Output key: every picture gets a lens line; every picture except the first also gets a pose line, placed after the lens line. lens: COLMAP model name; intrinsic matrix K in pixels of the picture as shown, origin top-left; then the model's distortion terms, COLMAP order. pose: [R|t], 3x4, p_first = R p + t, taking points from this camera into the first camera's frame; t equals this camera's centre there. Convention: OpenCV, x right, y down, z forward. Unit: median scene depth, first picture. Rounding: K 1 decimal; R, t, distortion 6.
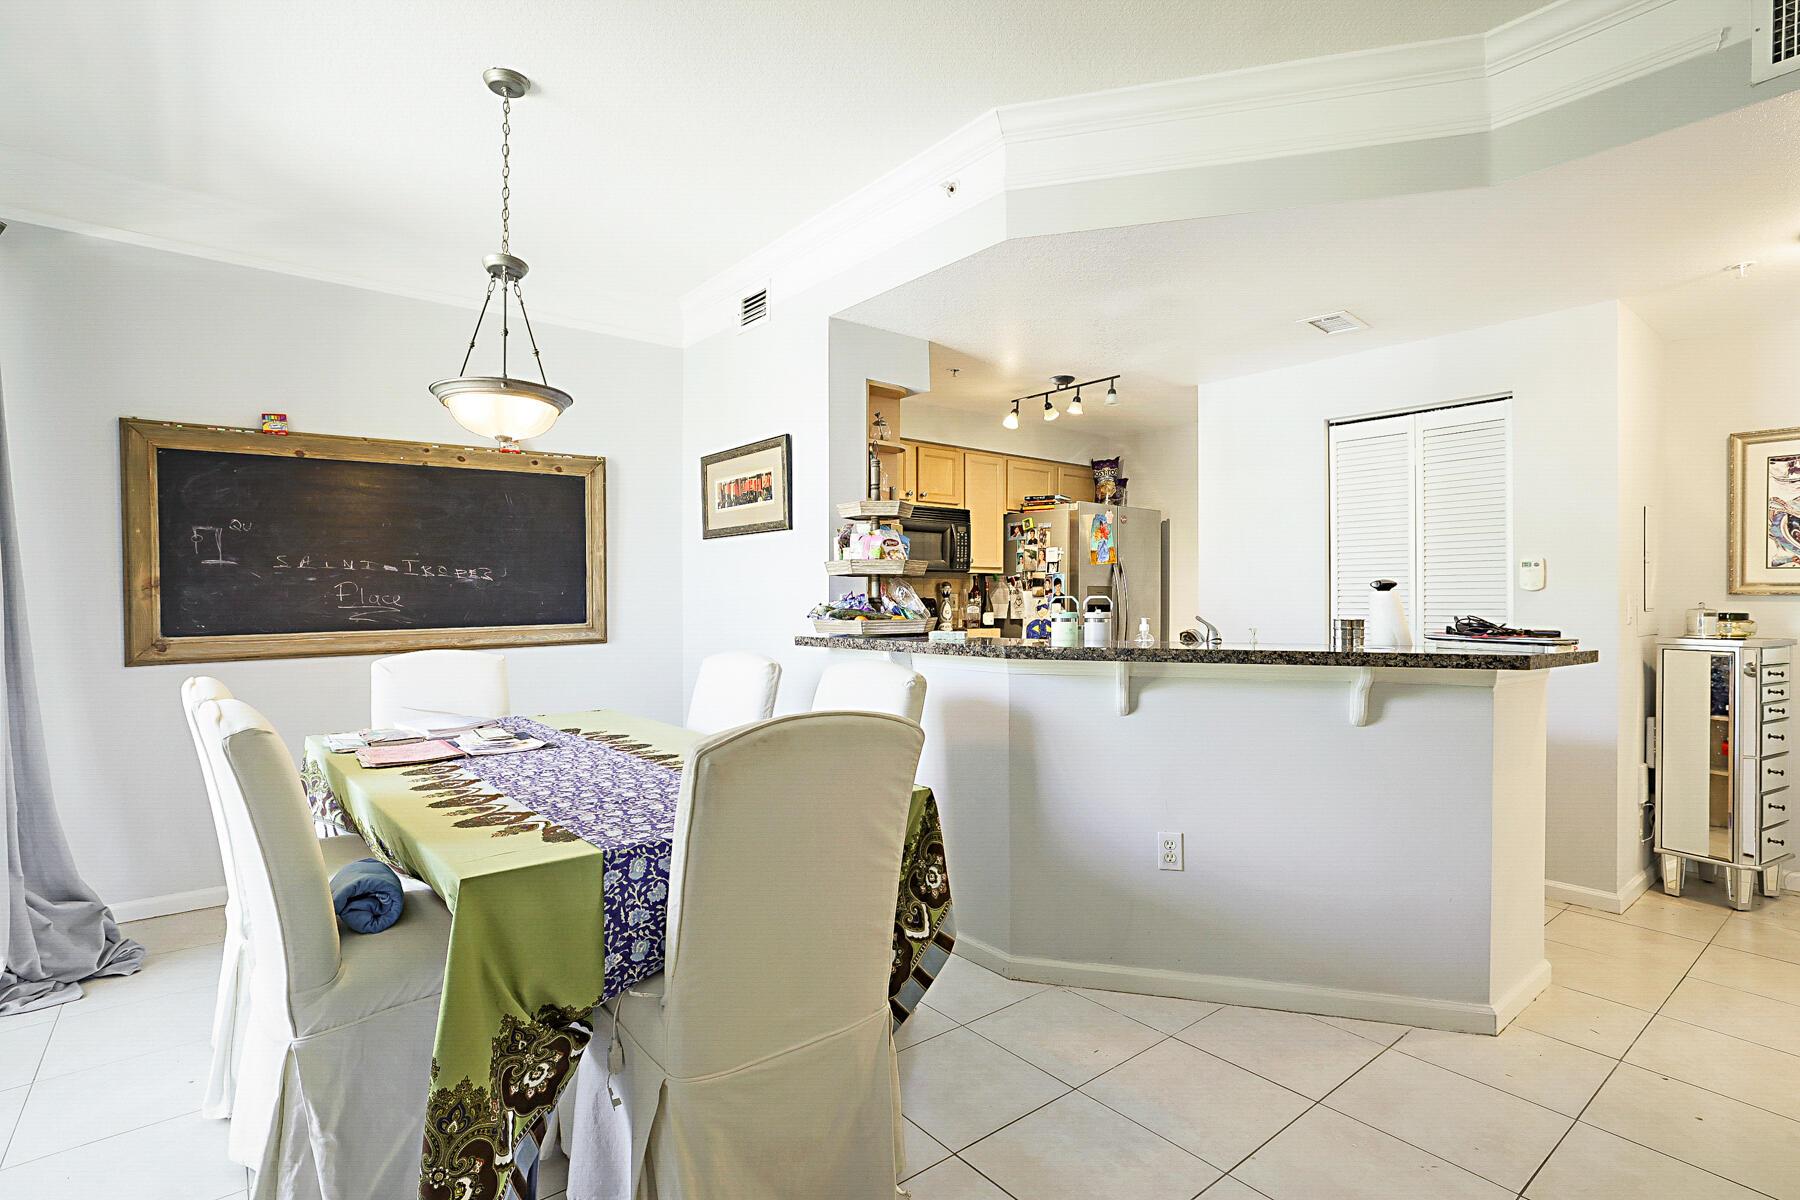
lens RADIAL K [[851.4, 0, 904.4], [0, 851.4, 601.8], [0, 0, 1]] dist [-0.032570, 0.016230]
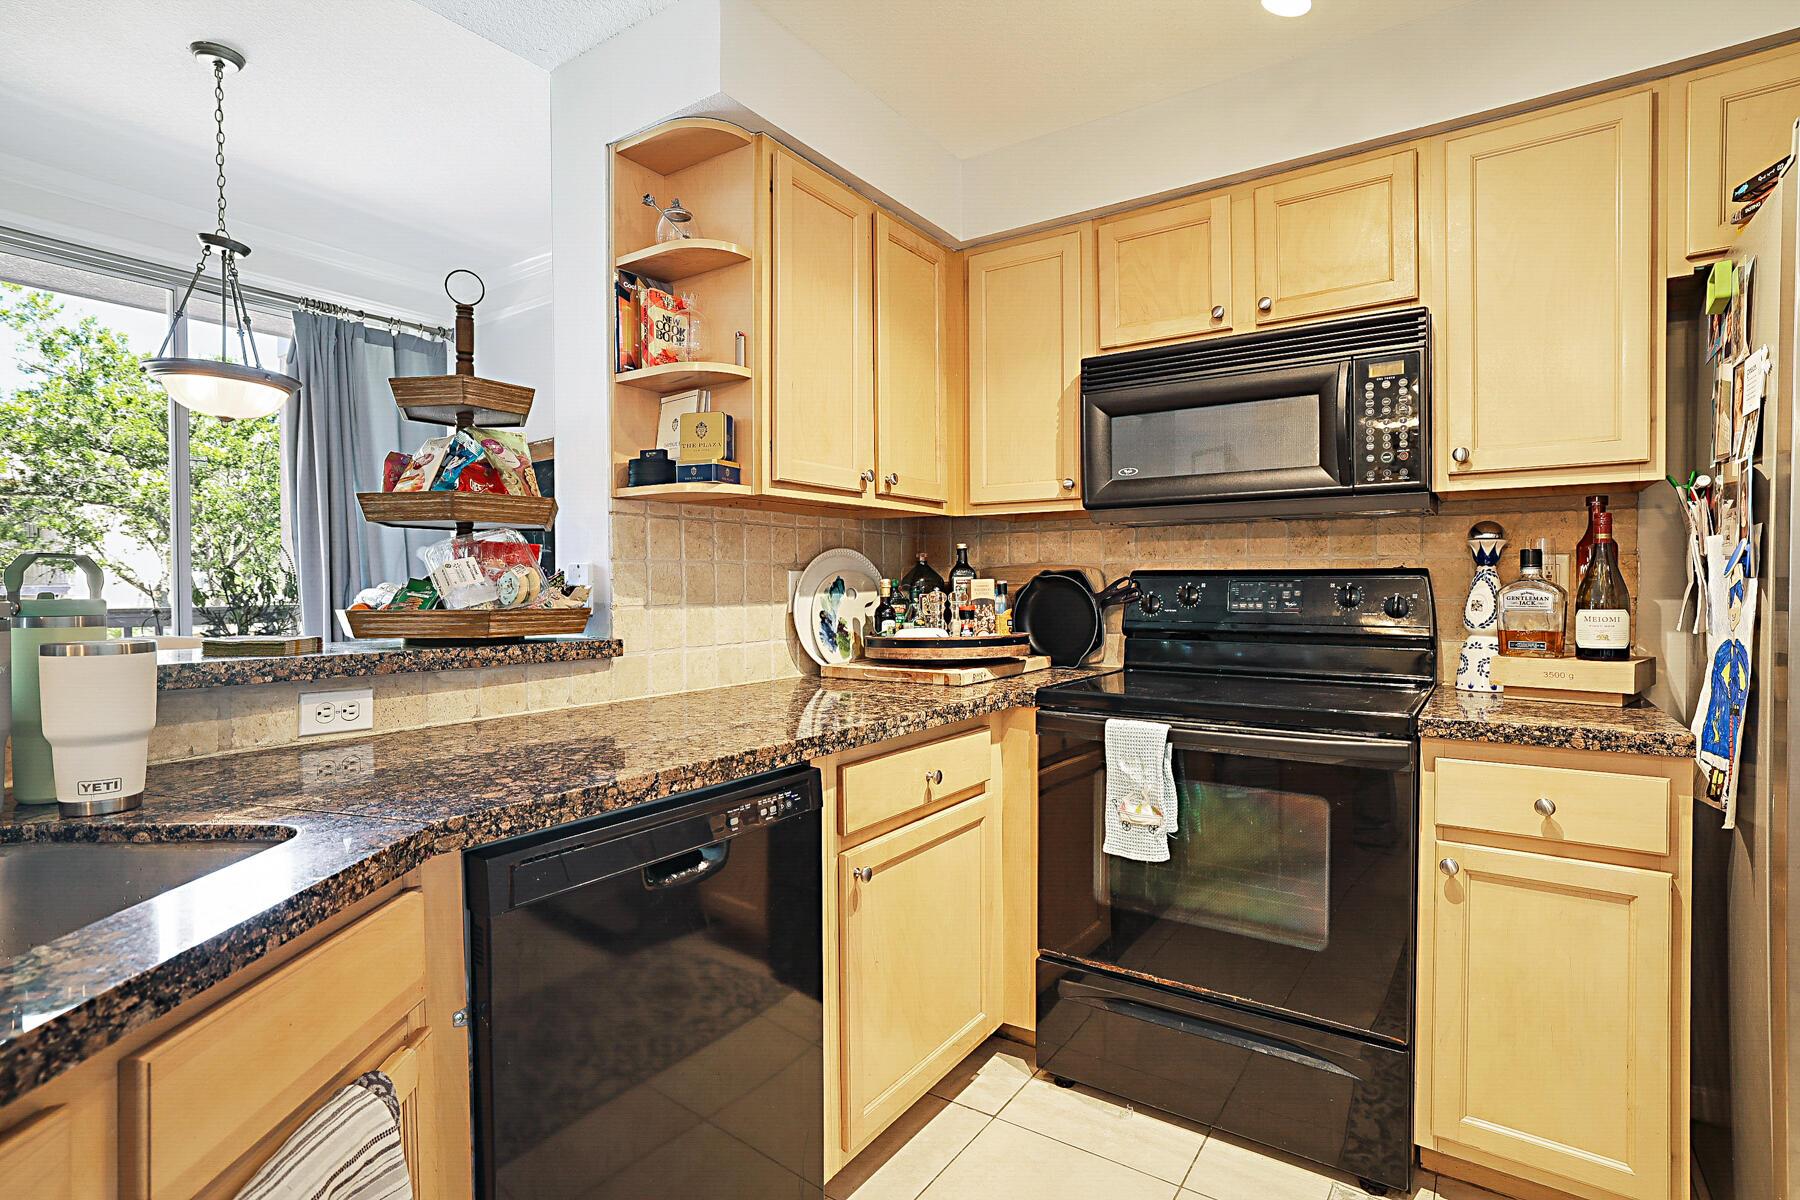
lens RADIAL K [[900.2, 0, 896.5], [0, 900.2, 595.7], [0, 0, 1]] dist [-0.024150, 0.010635]
pose [[0.284780, 0.008316, -0.958557, 0.600529], [0.001713, 0.999956, 0.009184, 0.007328], [0.958592, -0.004257, 0.284753, 1.159048]]
